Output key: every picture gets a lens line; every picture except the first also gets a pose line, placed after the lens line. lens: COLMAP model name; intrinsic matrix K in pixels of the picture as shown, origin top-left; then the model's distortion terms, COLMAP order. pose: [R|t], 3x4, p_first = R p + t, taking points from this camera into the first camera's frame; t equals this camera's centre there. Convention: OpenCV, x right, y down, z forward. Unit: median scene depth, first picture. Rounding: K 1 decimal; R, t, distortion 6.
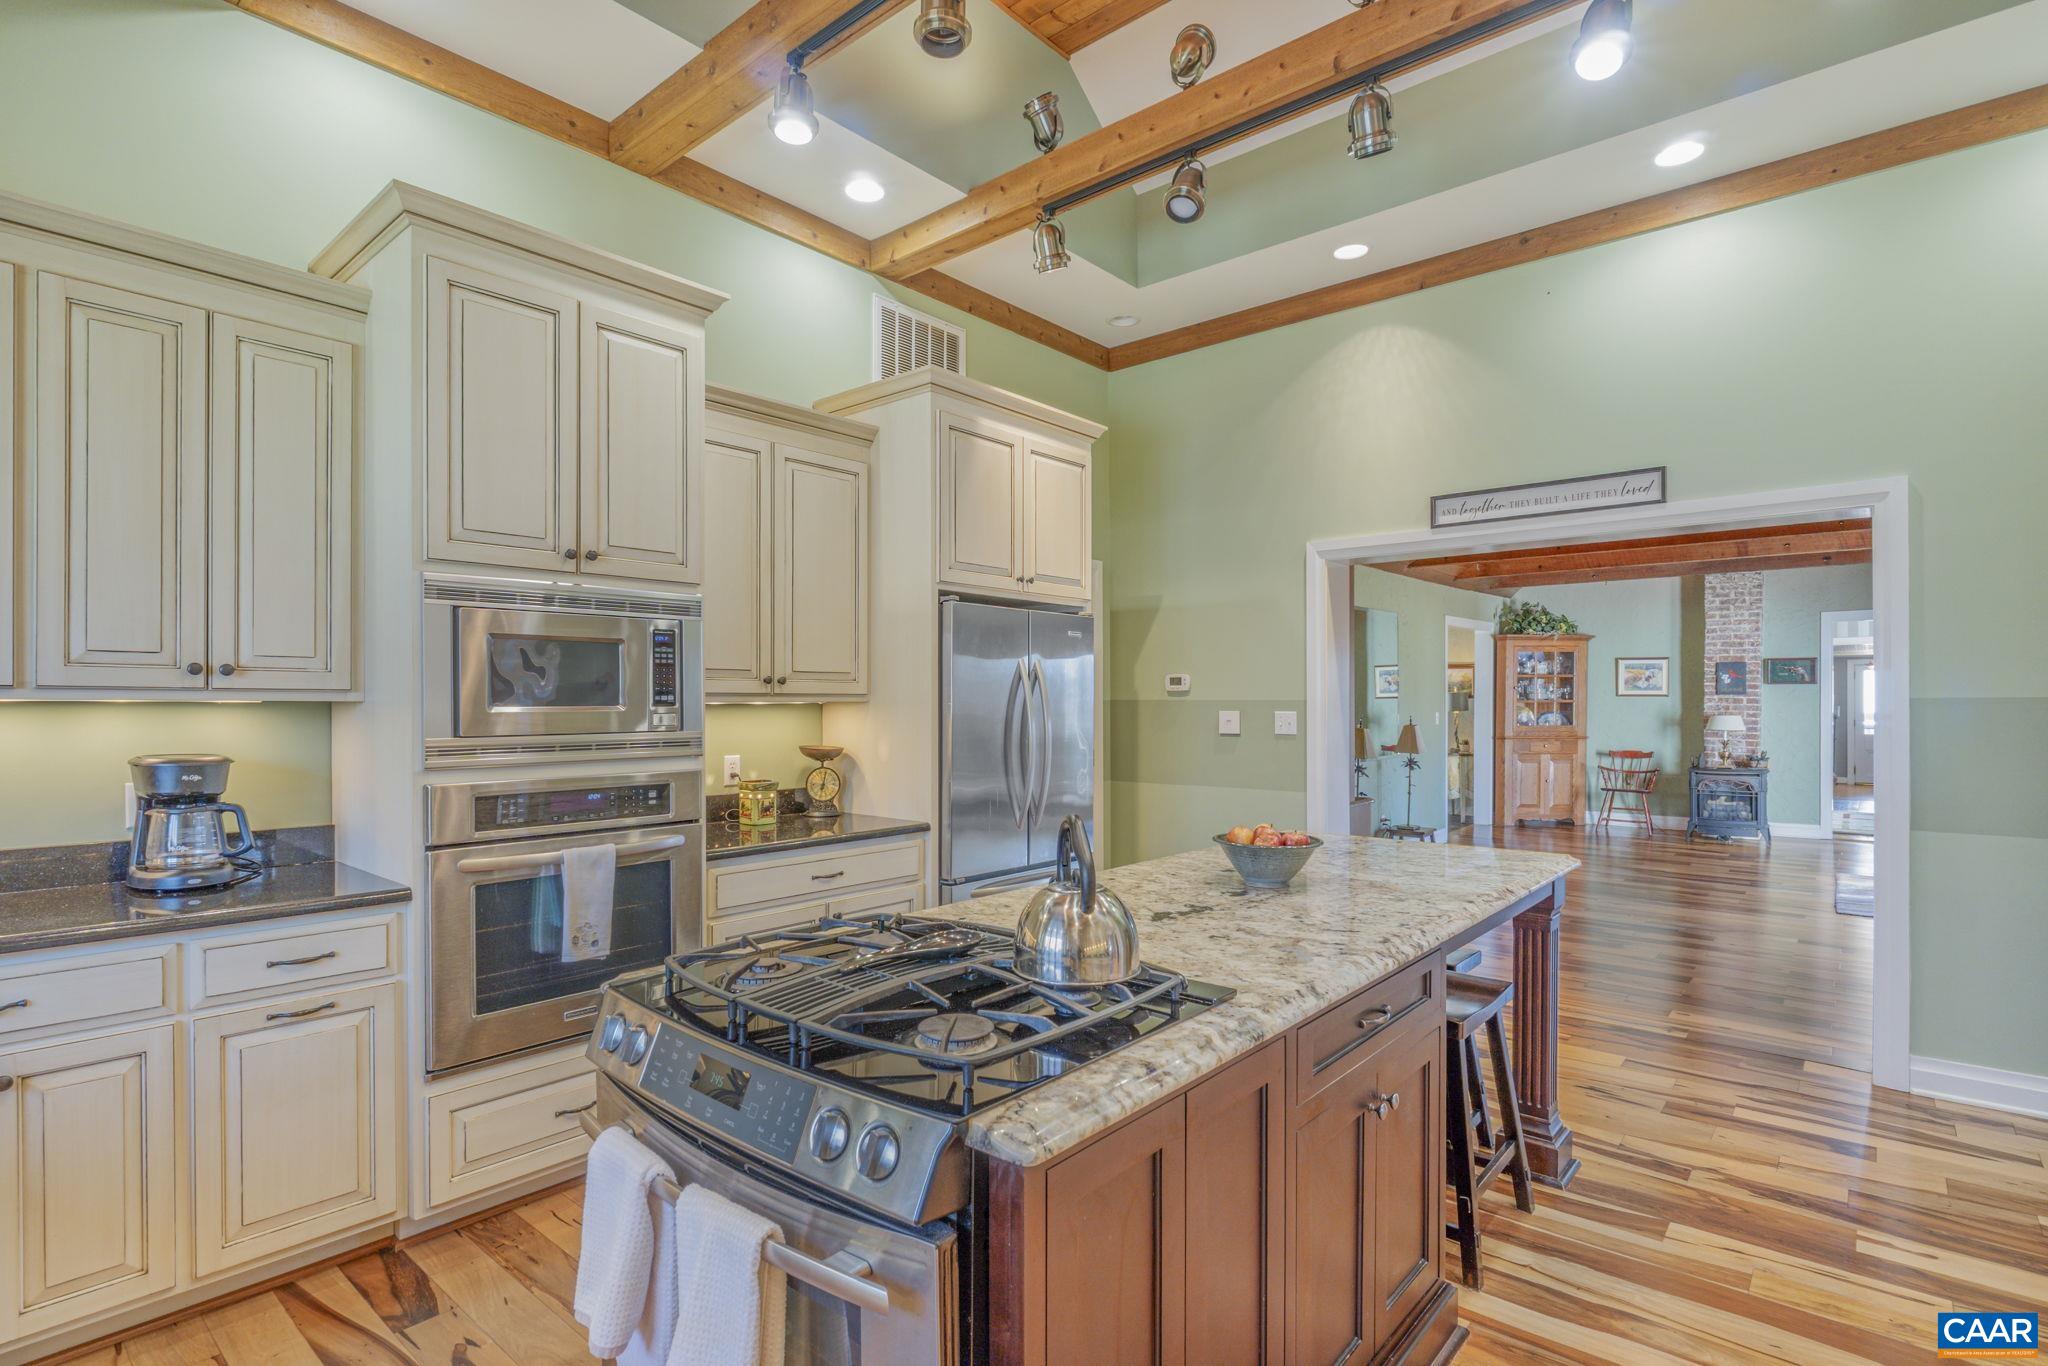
lens RADIAL K [[1020.1, 0, 1007.5], [0, 1020.1, 700.0], [0, 0, 1]] dist [0.000047, 0.000312]
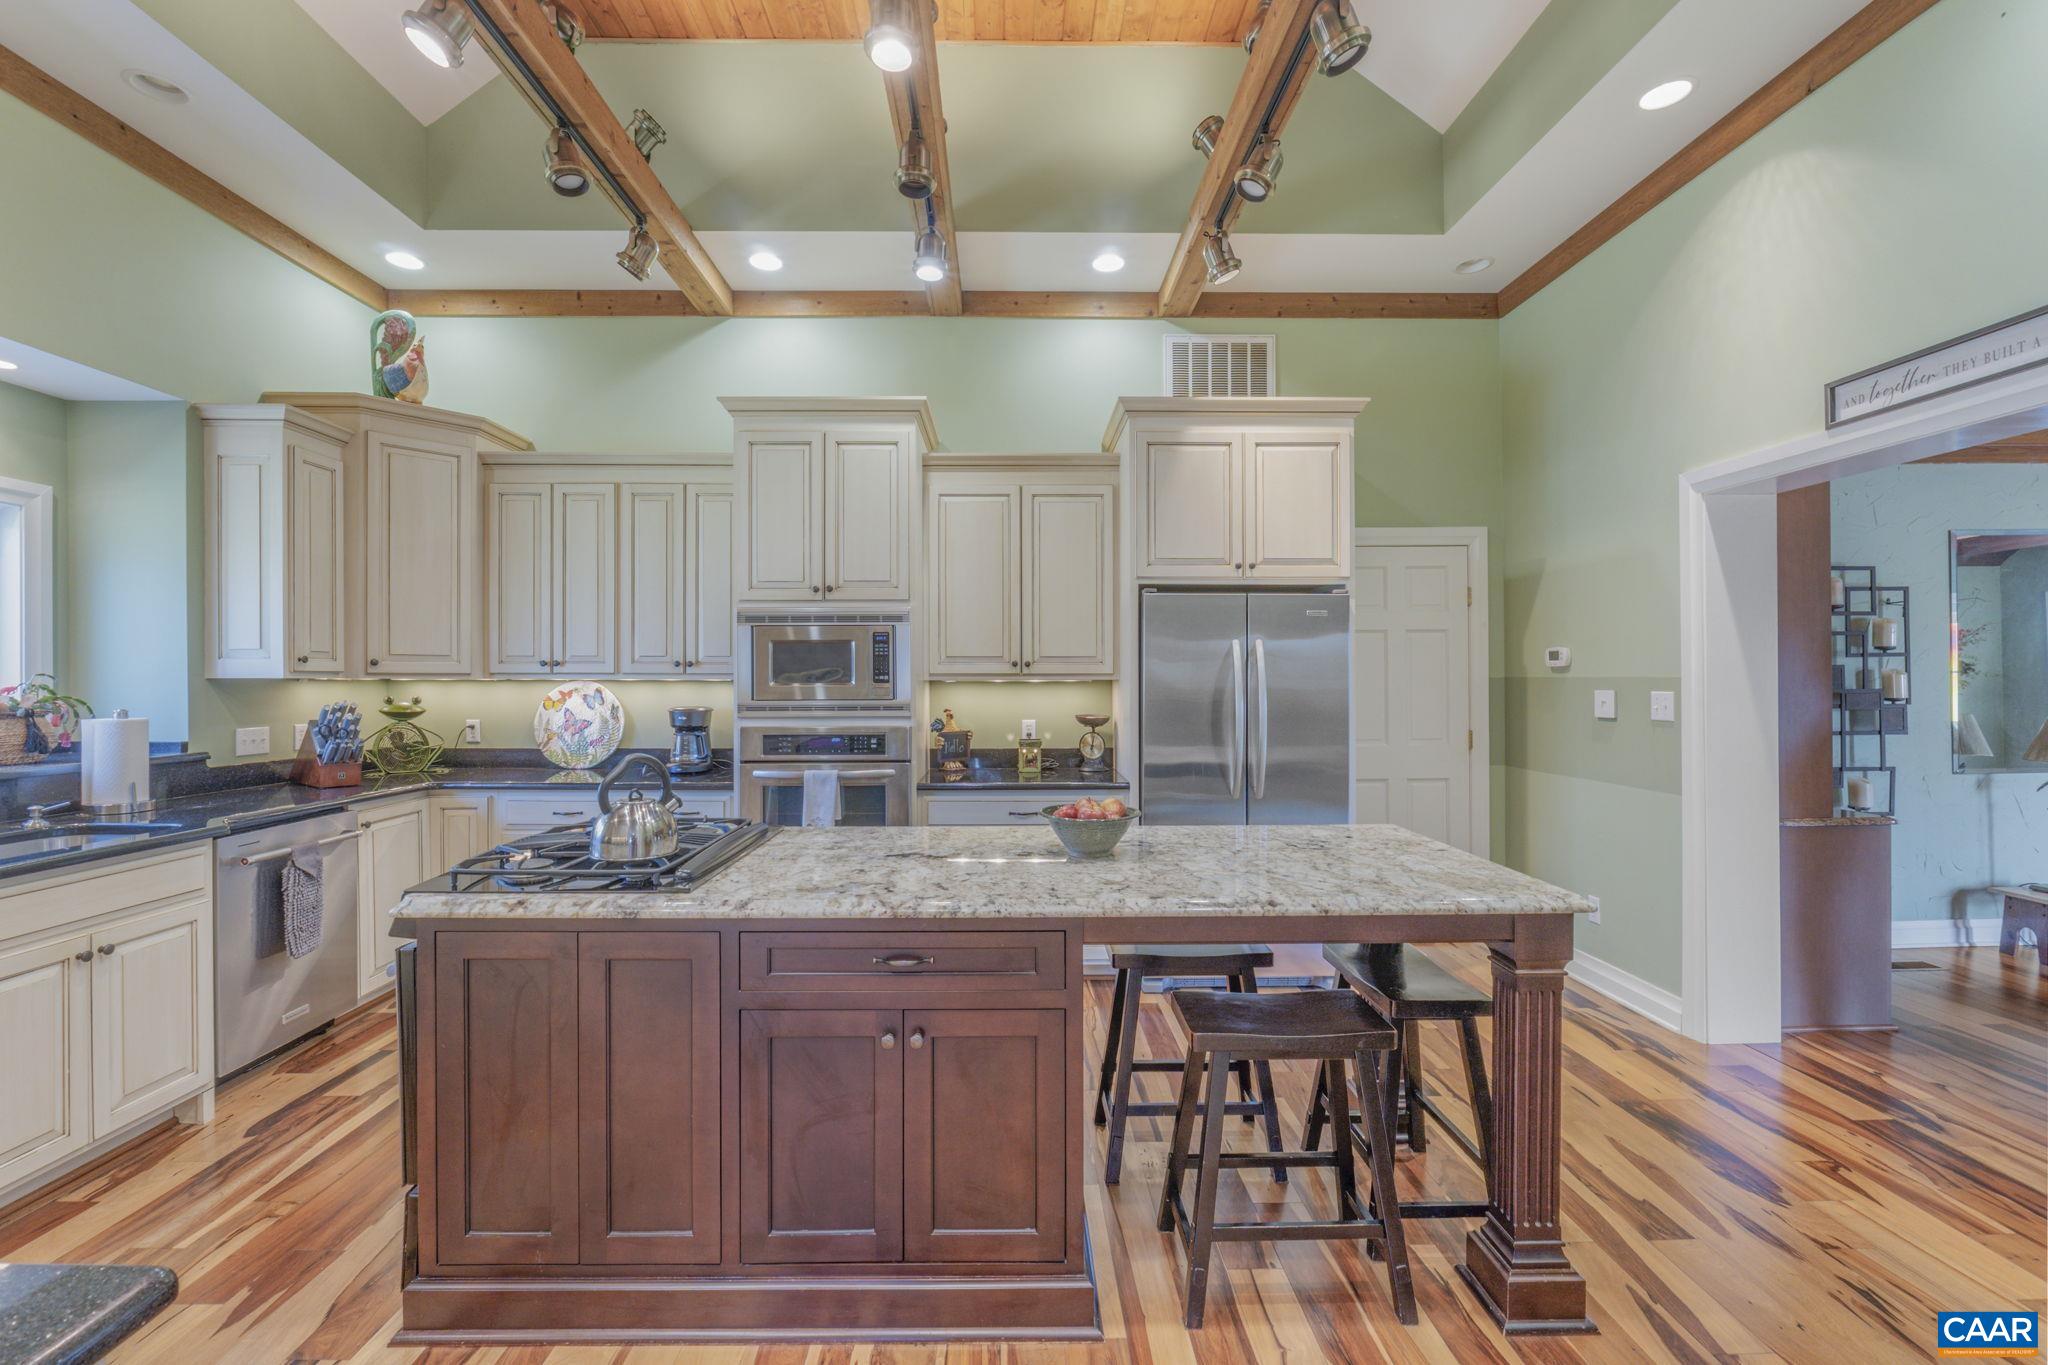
lens RADIAL K [[881.3, 0, 1005.4], [0, 881.3, 674.9], [0, 0, 1]] dist [-0.001179, -0.000264]
pose [[0.656750, -0.004883, -0.754092, 0.269919], [0.002672, 0.999988, -0.004148, -0.000065], [0.754103, 0.000709, 0.656755, 0.099513]]
